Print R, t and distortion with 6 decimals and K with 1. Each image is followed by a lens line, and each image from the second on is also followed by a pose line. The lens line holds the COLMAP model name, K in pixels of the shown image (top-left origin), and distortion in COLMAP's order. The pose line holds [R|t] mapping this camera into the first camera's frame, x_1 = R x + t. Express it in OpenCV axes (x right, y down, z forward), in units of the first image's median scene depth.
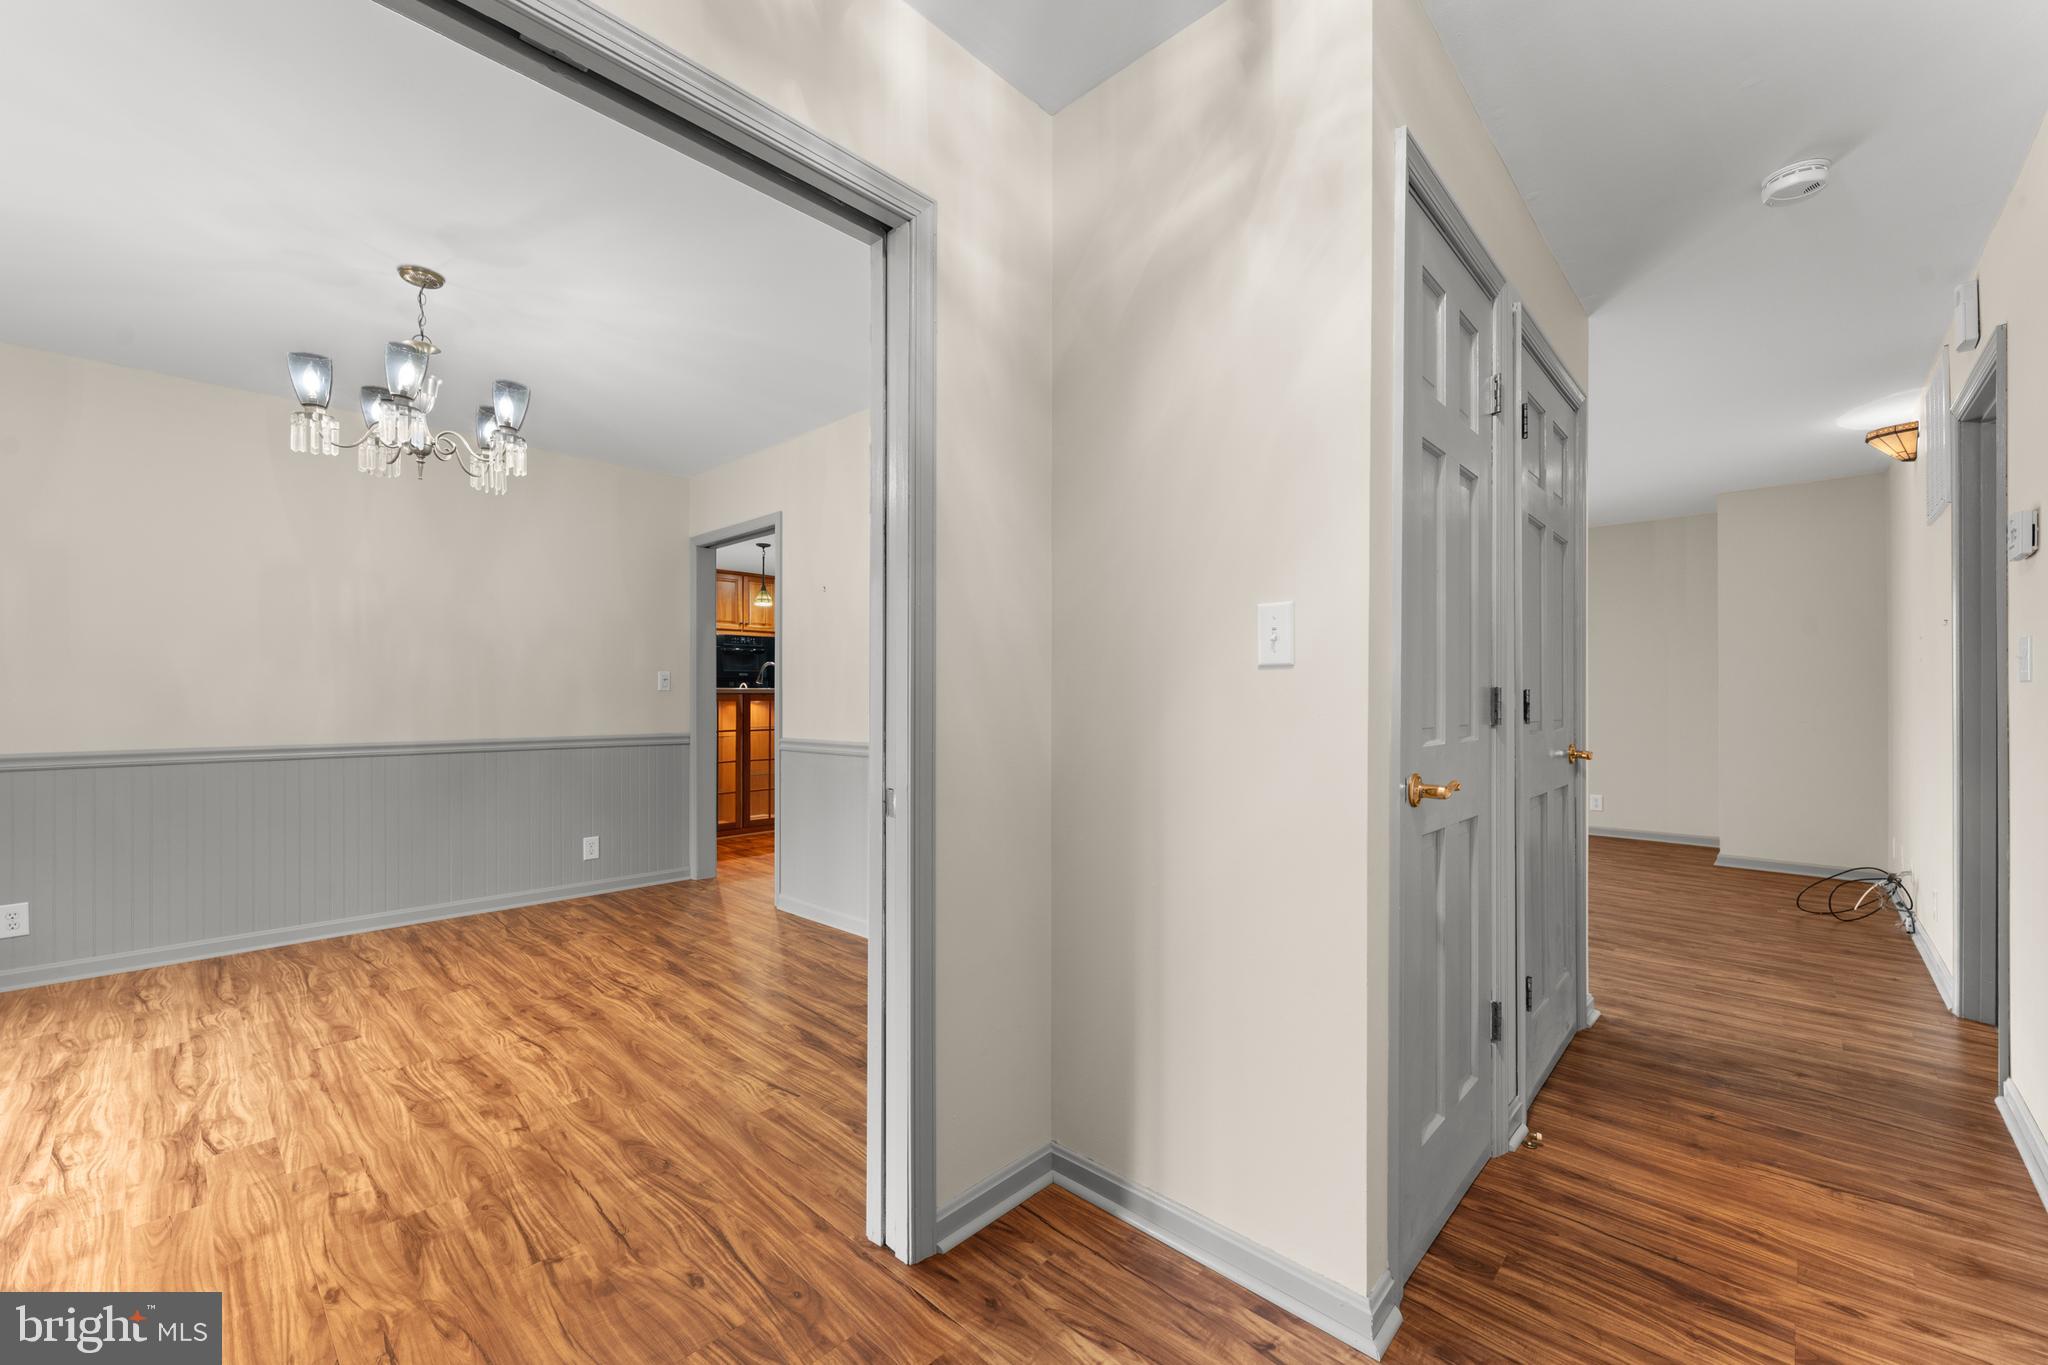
lens RADIAL K [[821.4, 0, 1022.1], [0, 821.4, 693.0], [0, 0, 1]] dist [-0.001312, -0.000087]
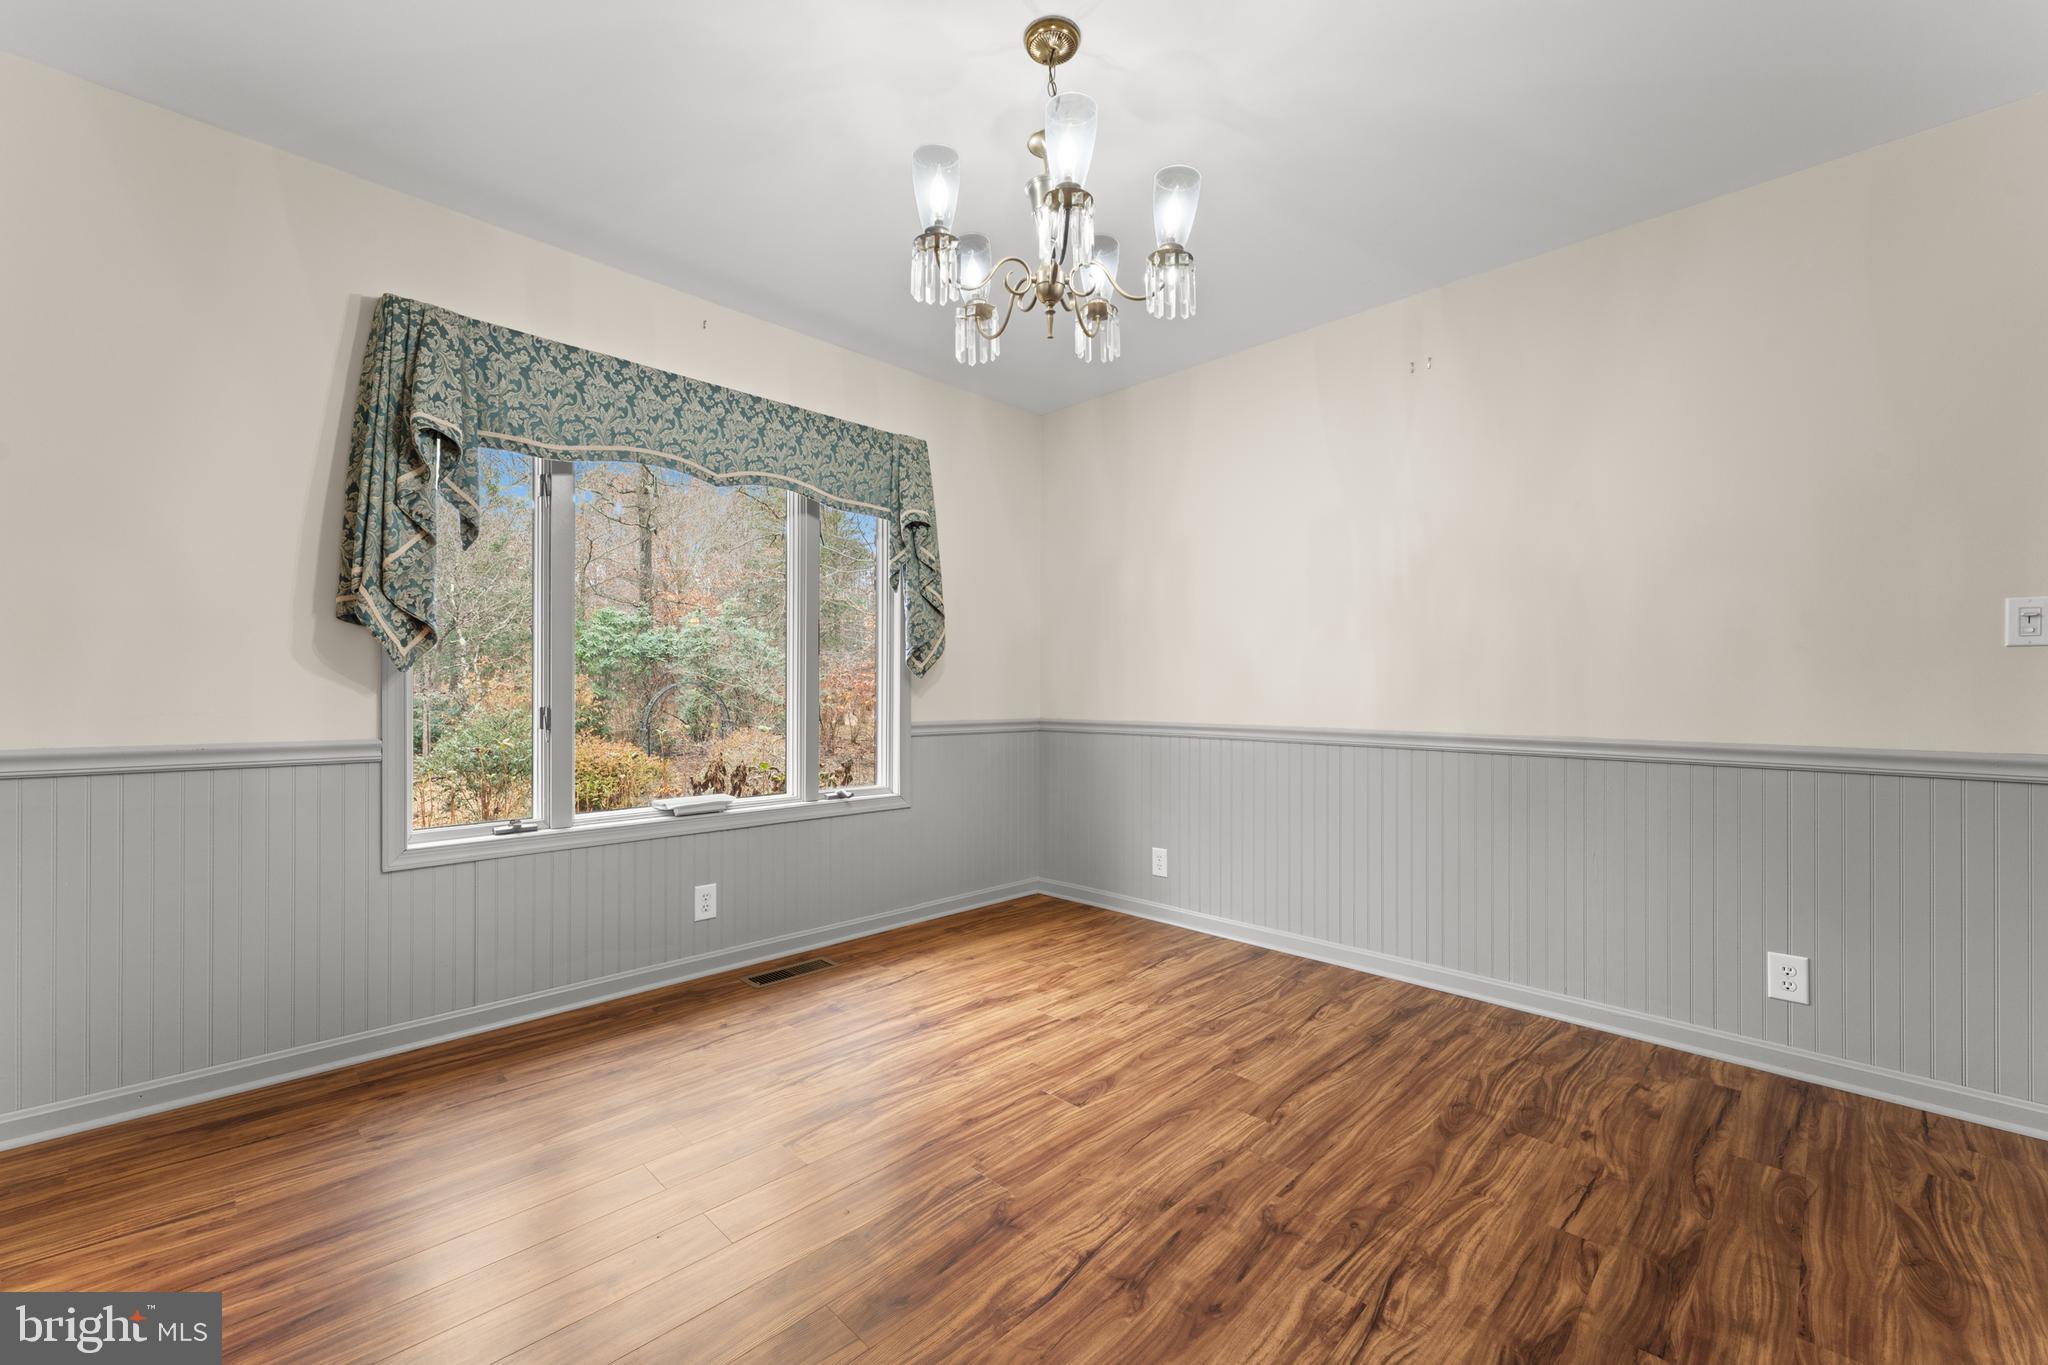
lens RADIAL K [[821.4, 0, 1006.7], [0, 821.4, 699.5], [0, 0, 1]] dist [-0.001312, -0.000087]
pose [[-0.034198, 0.012328, -0.999339, -0.048486], [-0.000299, 0.999924, 0.012345, 0.033282], [0.999415, 0.000721, -0.034192, 0.999362]]
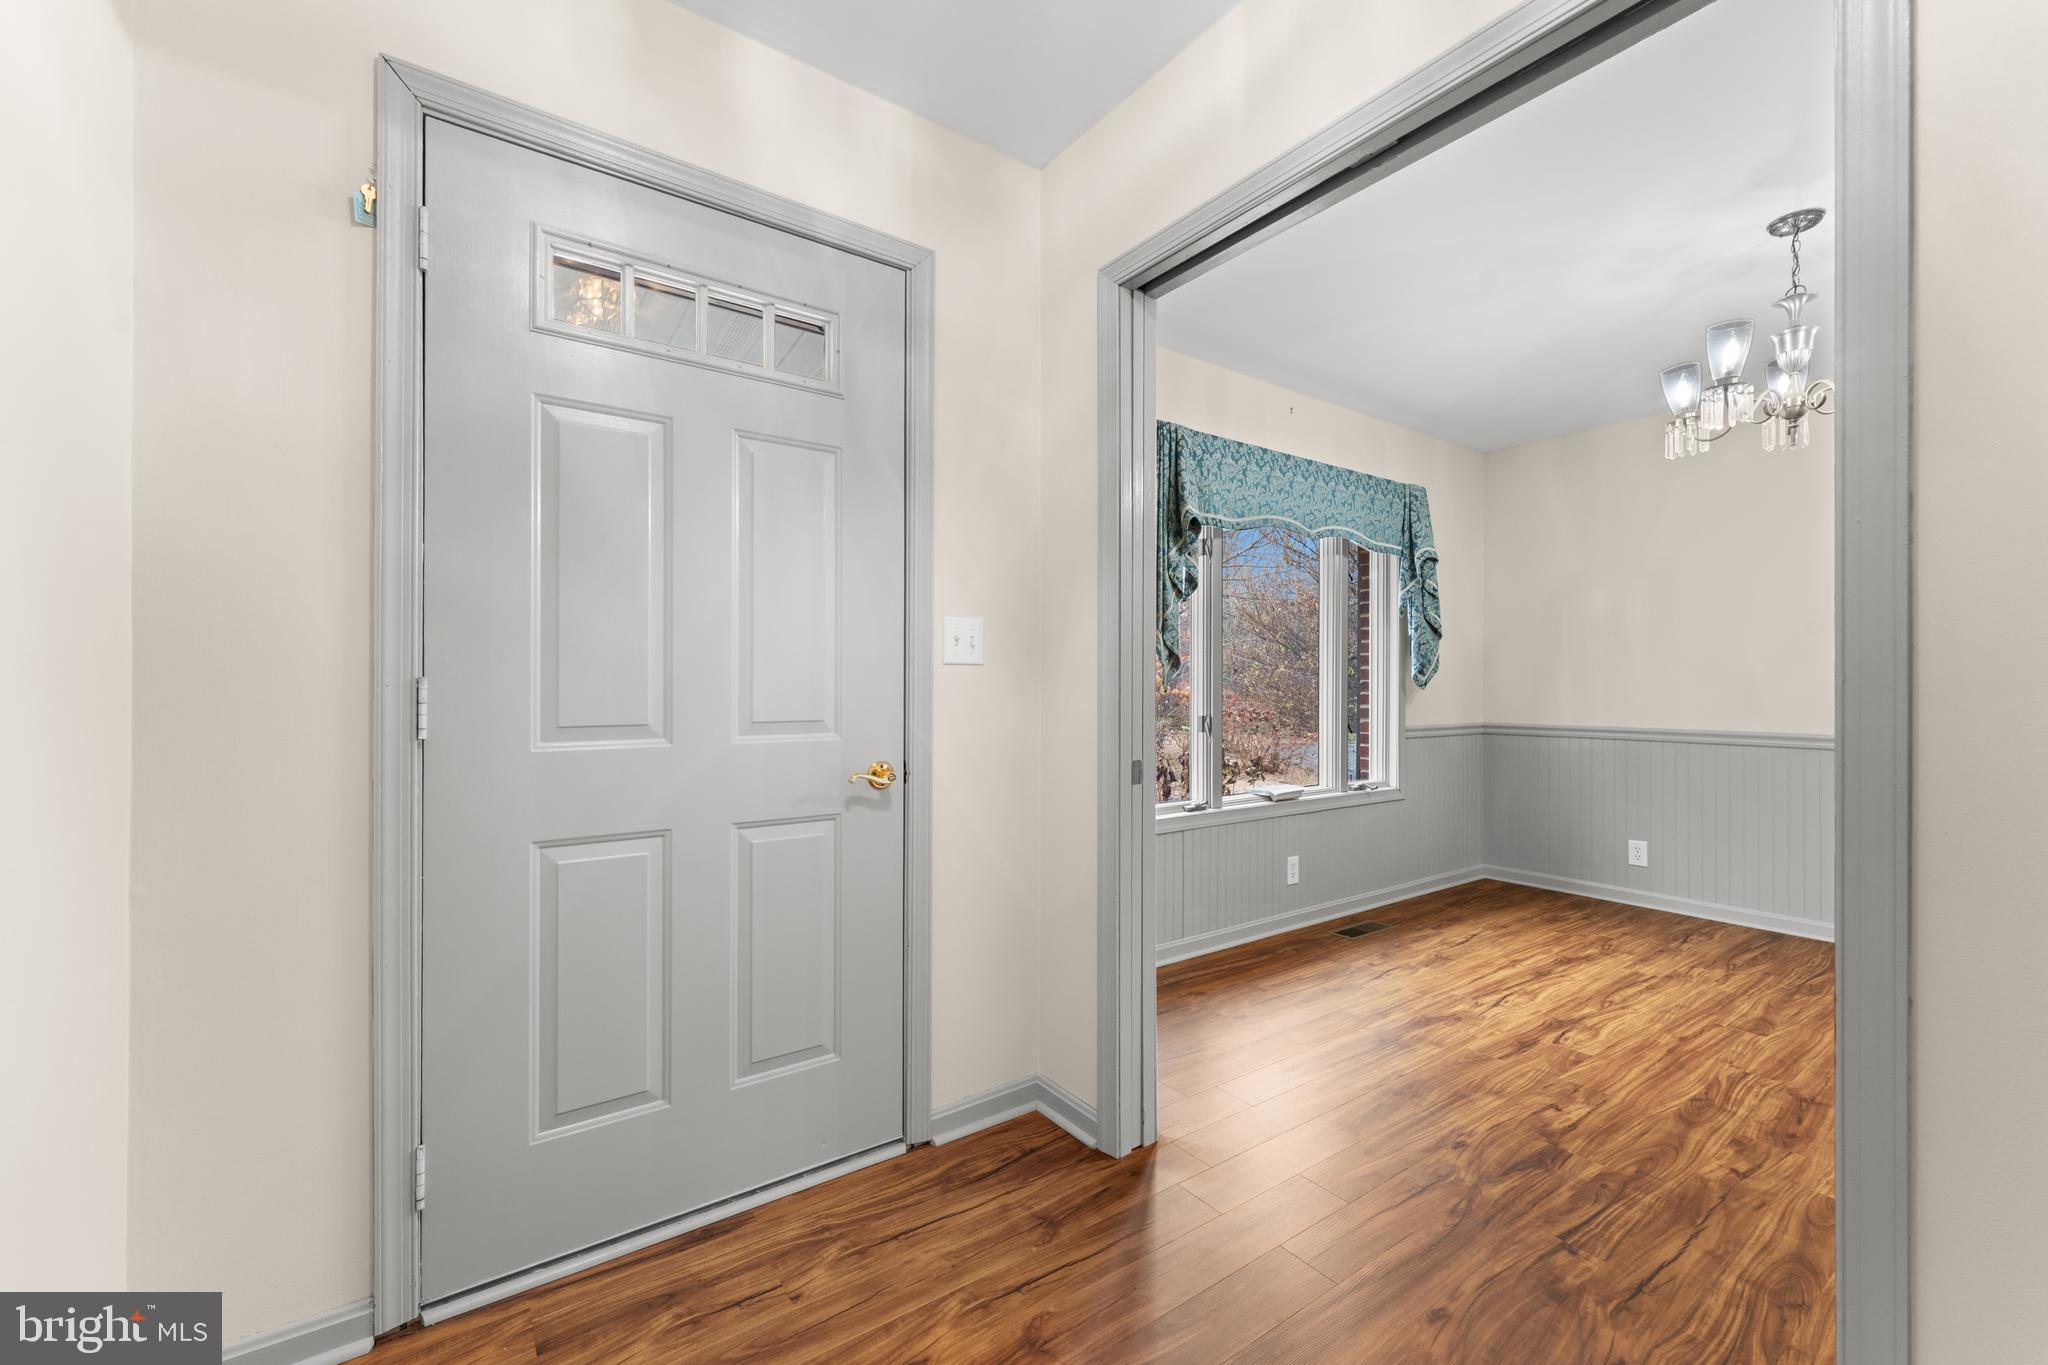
lens RADIAL K [[821.4, 0, 1008.3], [0, 821.4, 691.2], [0, 0, 1]] dist [-0.001312, -0.000087]
pose [[-0.207996, 0.010873, -0.978069, 0.341452], [0.000021, 0.999938, 0.011112, -0.000110], [0.978130, 0.002290, -0.207984, 0.337231]]
